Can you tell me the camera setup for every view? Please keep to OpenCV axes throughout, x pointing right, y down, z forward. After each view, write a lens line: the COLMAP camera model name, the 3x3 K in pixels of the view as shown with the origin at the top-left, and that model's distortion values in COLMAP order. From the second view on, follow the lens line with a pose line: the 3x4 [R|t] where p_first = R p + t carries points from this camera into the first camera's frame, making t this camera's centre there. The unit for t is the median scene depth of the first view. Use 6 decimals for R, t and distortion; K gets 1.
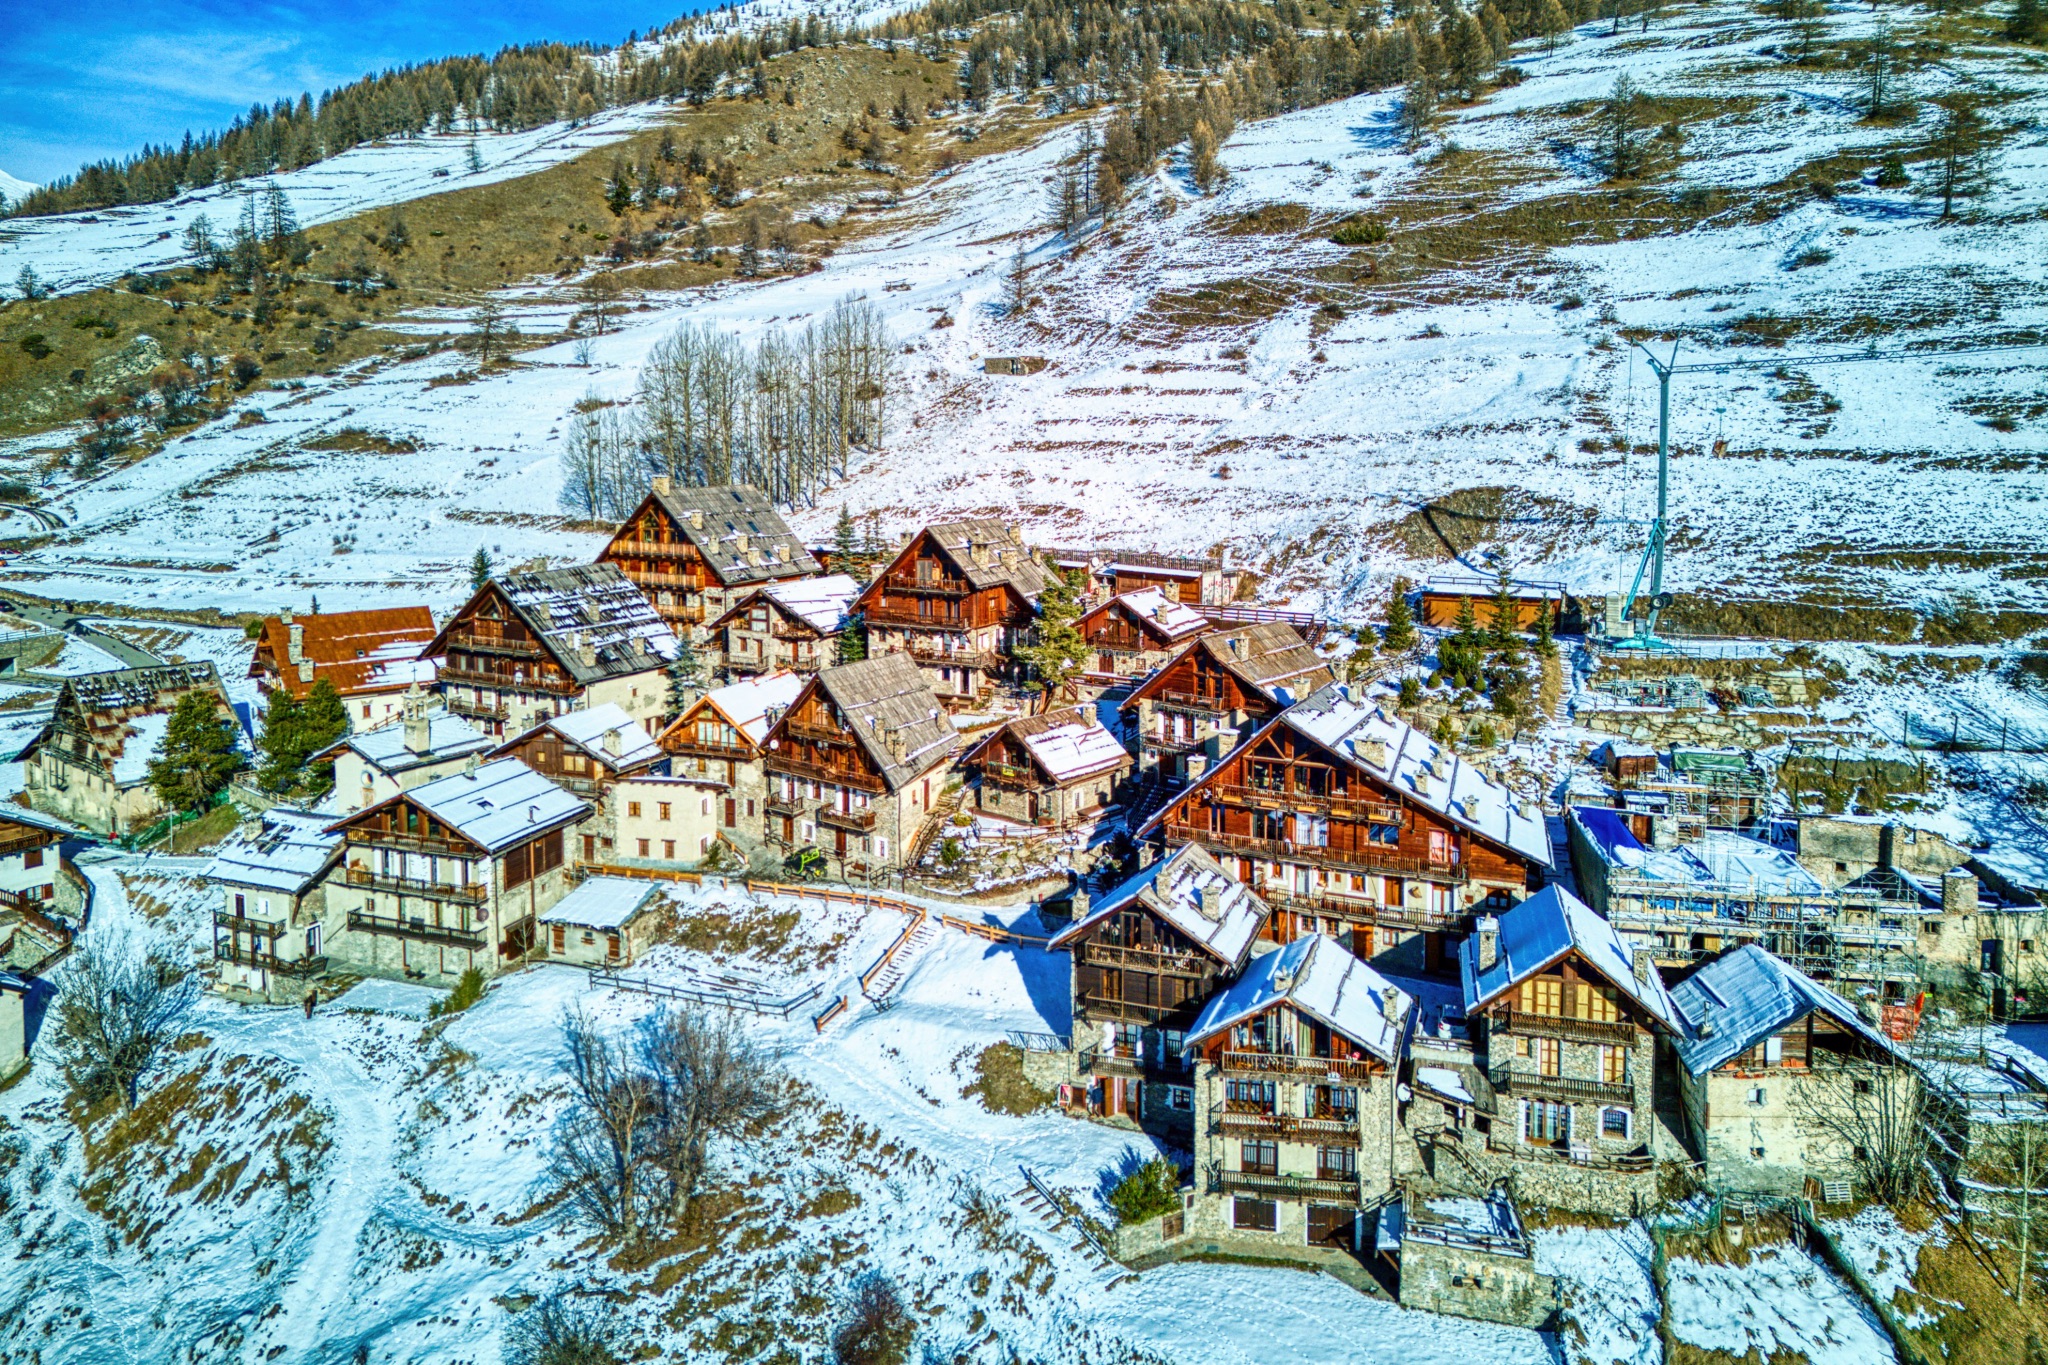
lens RADIAL K [[1452.4, 0, 1030.2], [0, 1452.4, 542.5], [0, 0, 1]] dist [0.106033, -0.135969]
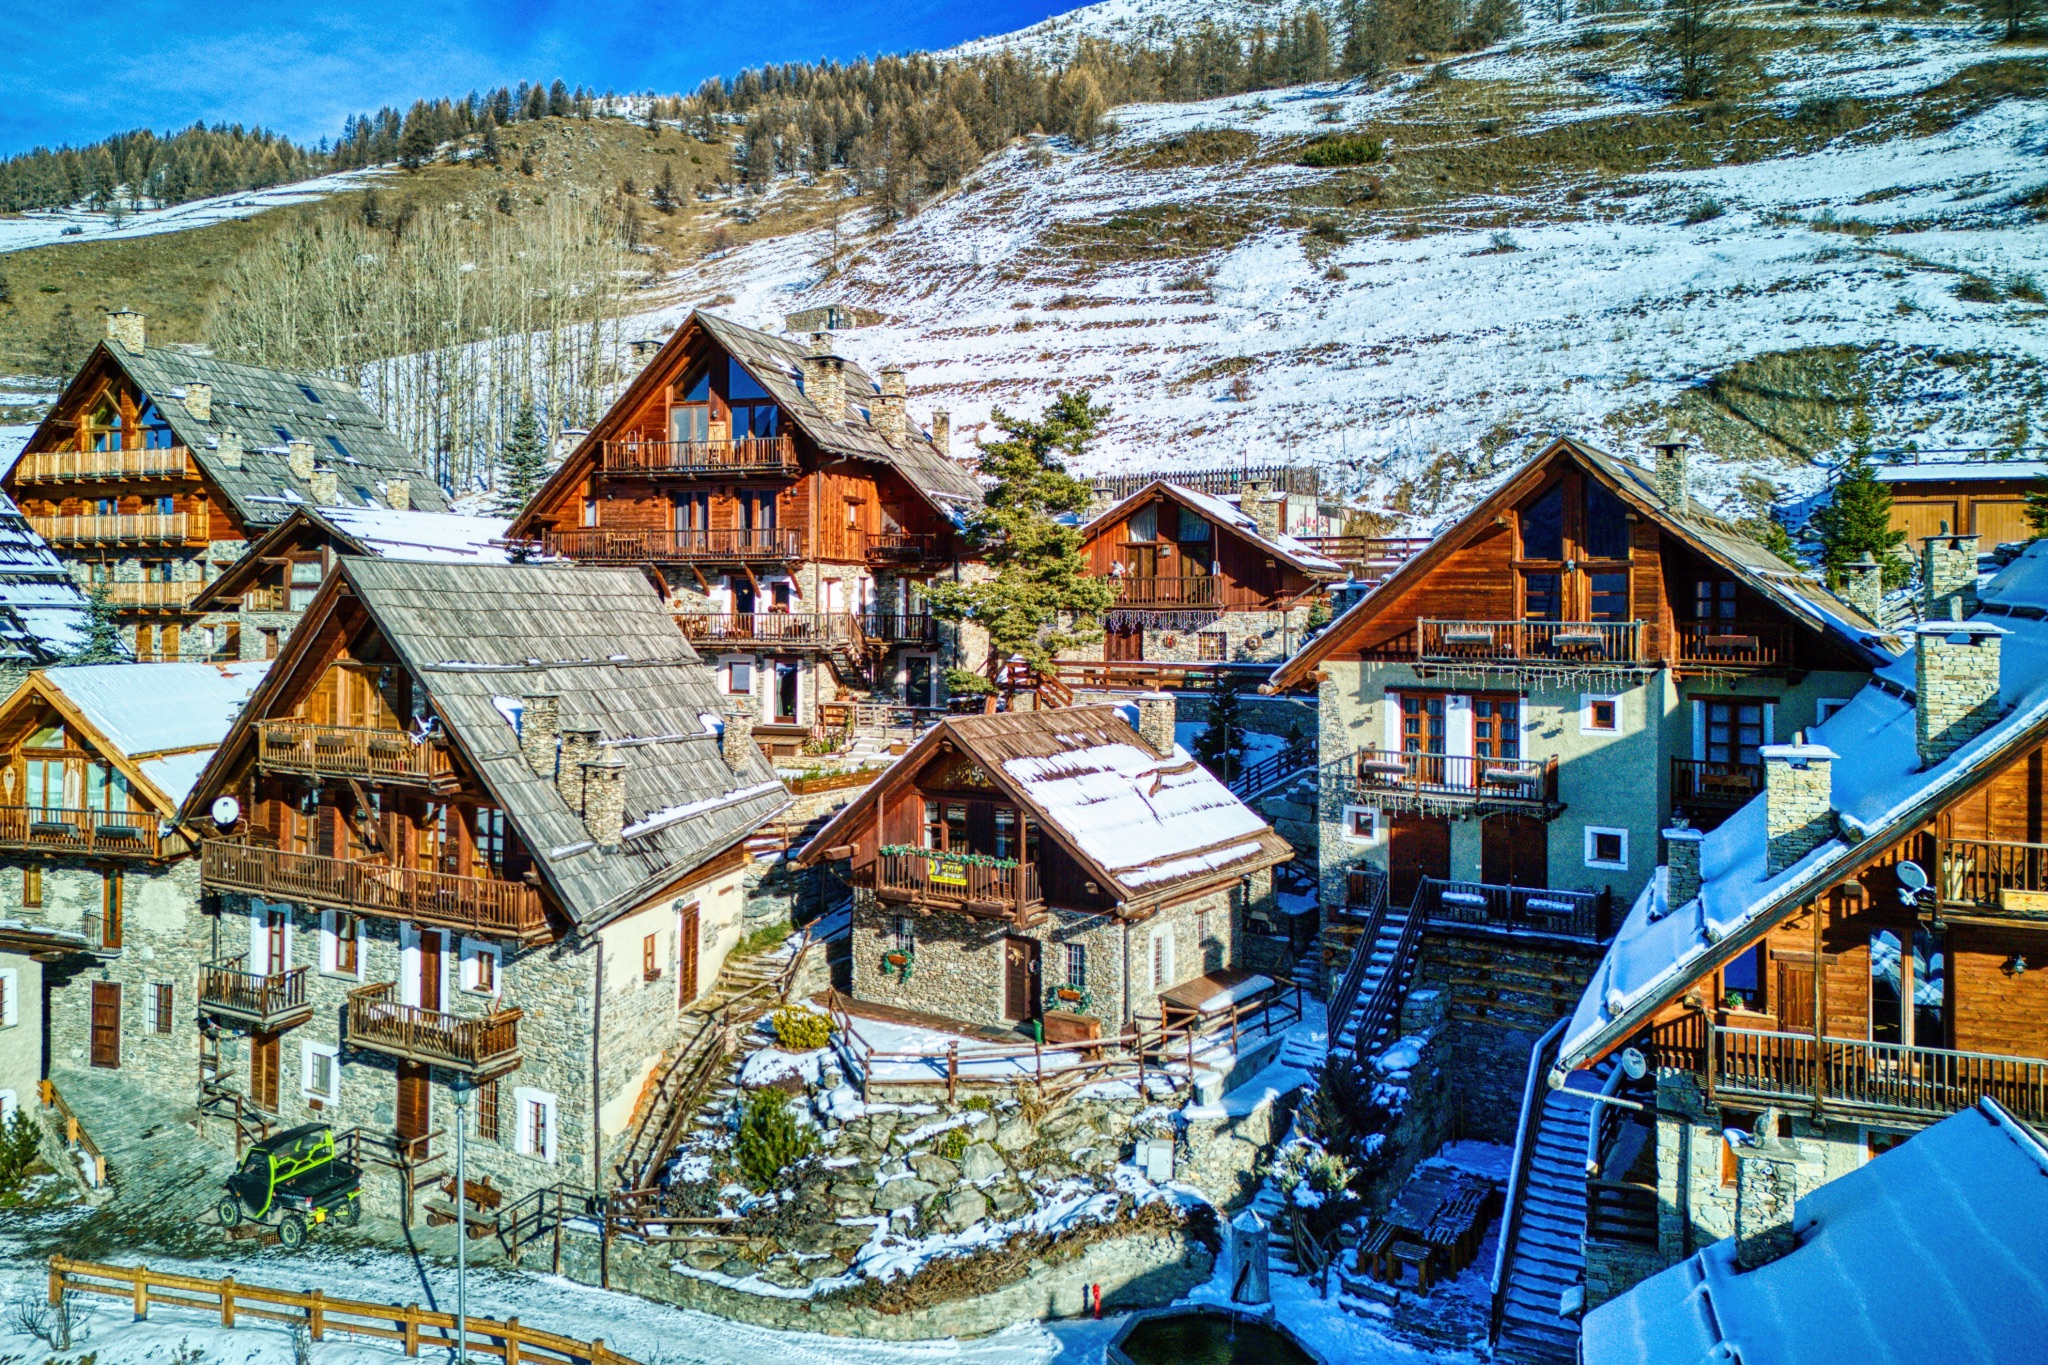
lens RADIAL K [[1546.7, 0, 942.2], [0, 1546.7, 605.7], [0, 0, 1]] dist [0.076798, -0.064153]
pose [[0.995773, 0.008279, 0.091477, -0.041302], [0.000087, 0.995844, -0.091074, 0.111328], [-0.091851, 0.090697, 0.991634, 0.560742]]
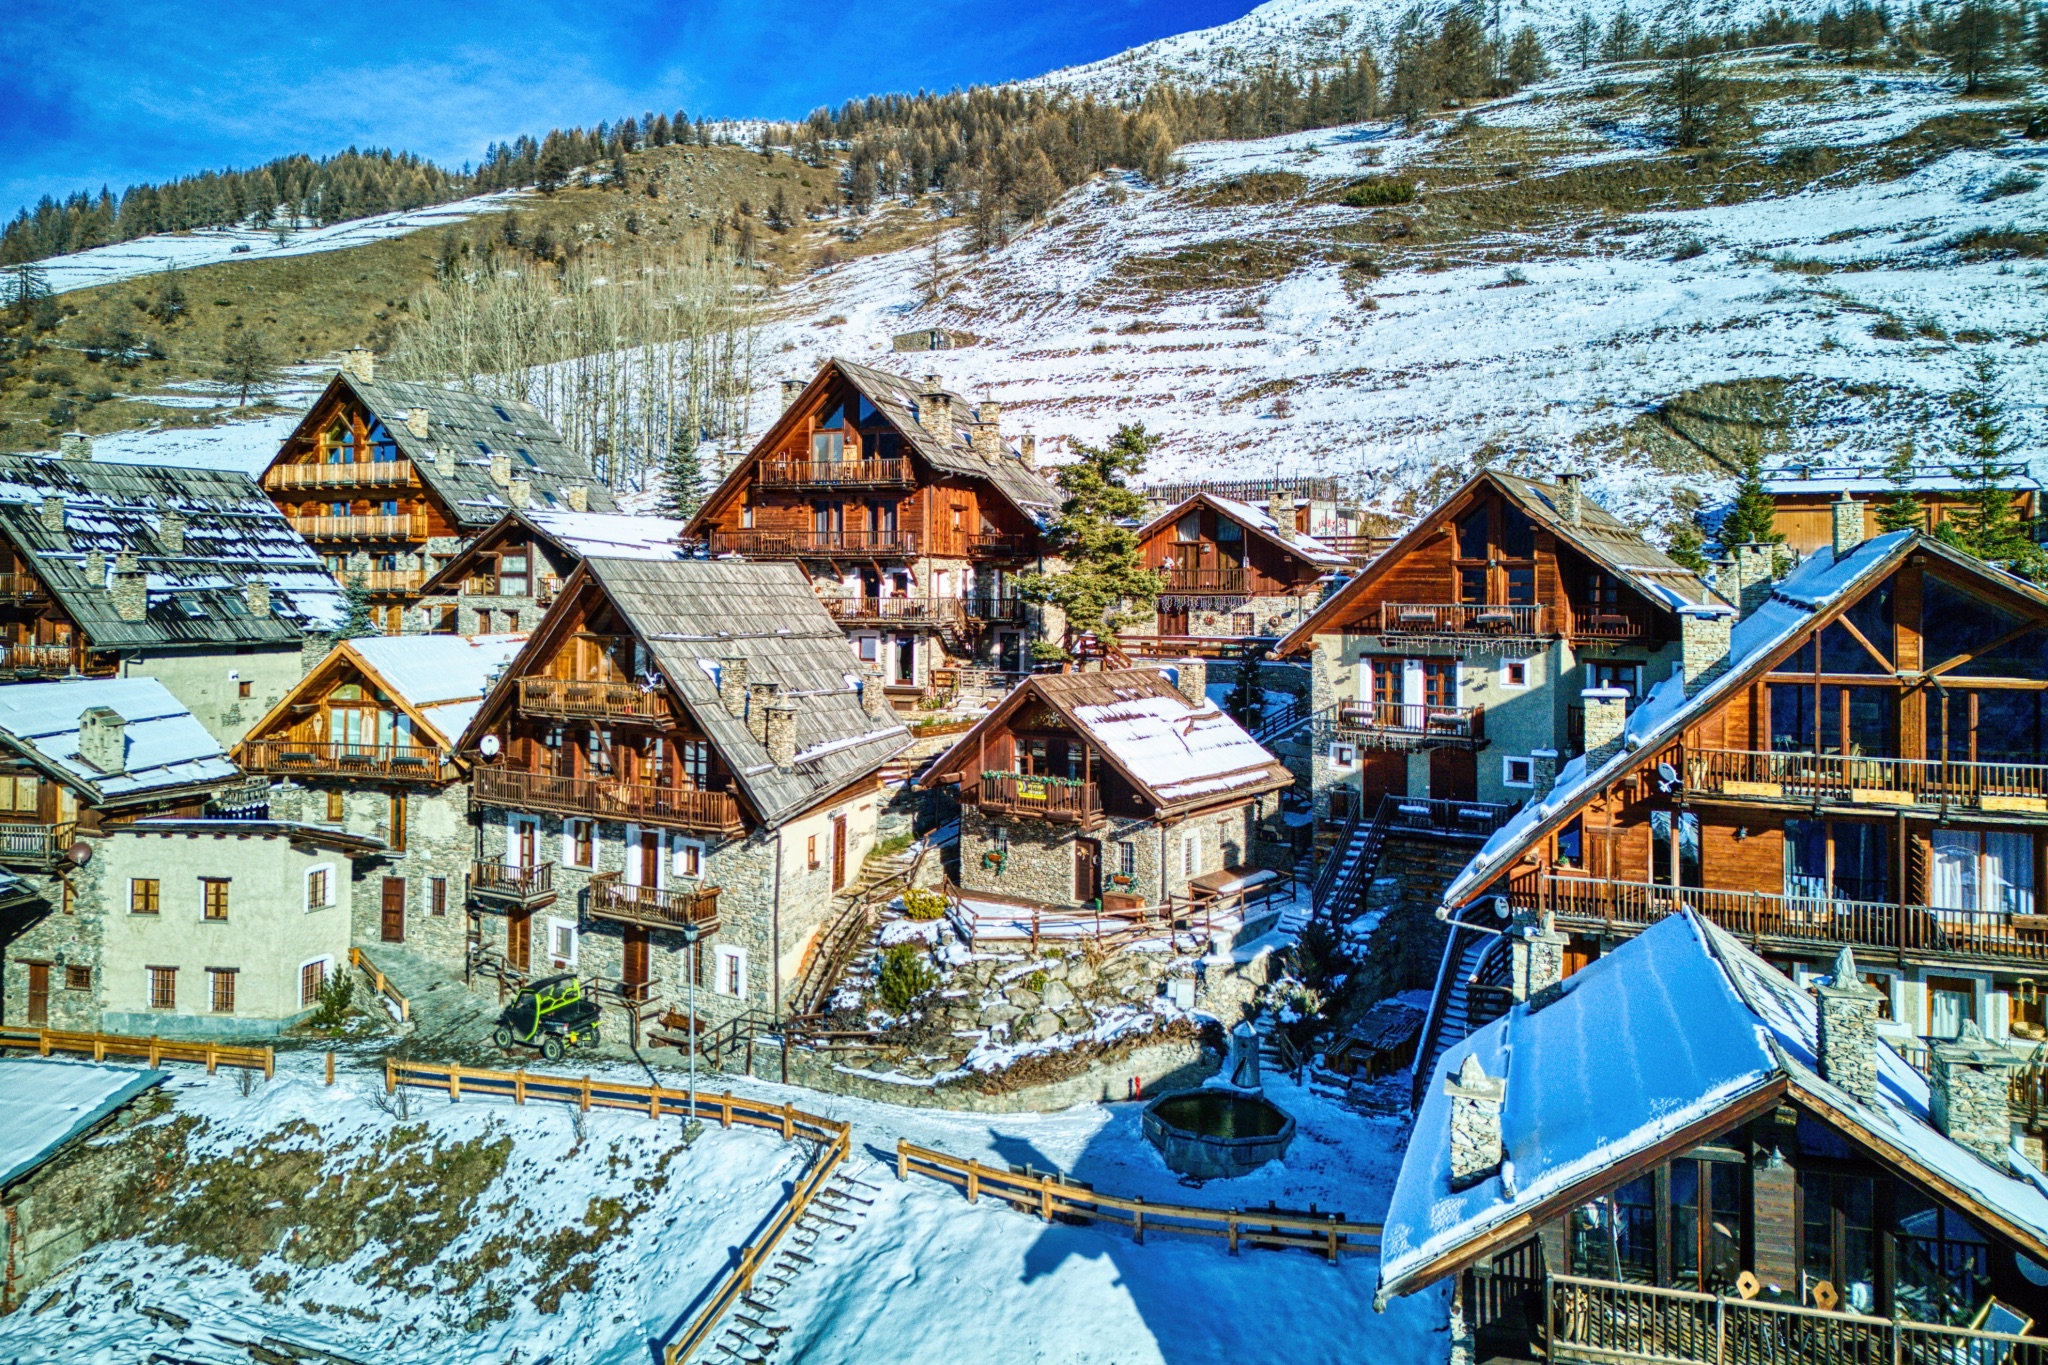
lens RADIAL K [[1435.0, 0, 1027.8], [0, 1435.0, 582.1], [0, 0, 1]] dist [0.082089, -0.074673]
pose [[0.995867, 0.009948, 0.090274, -0.047826], [-0.001234, 0.995373, -0.096078, 0.117273], [-0.090812, 0.095570, 0.991272, 0.487140]]
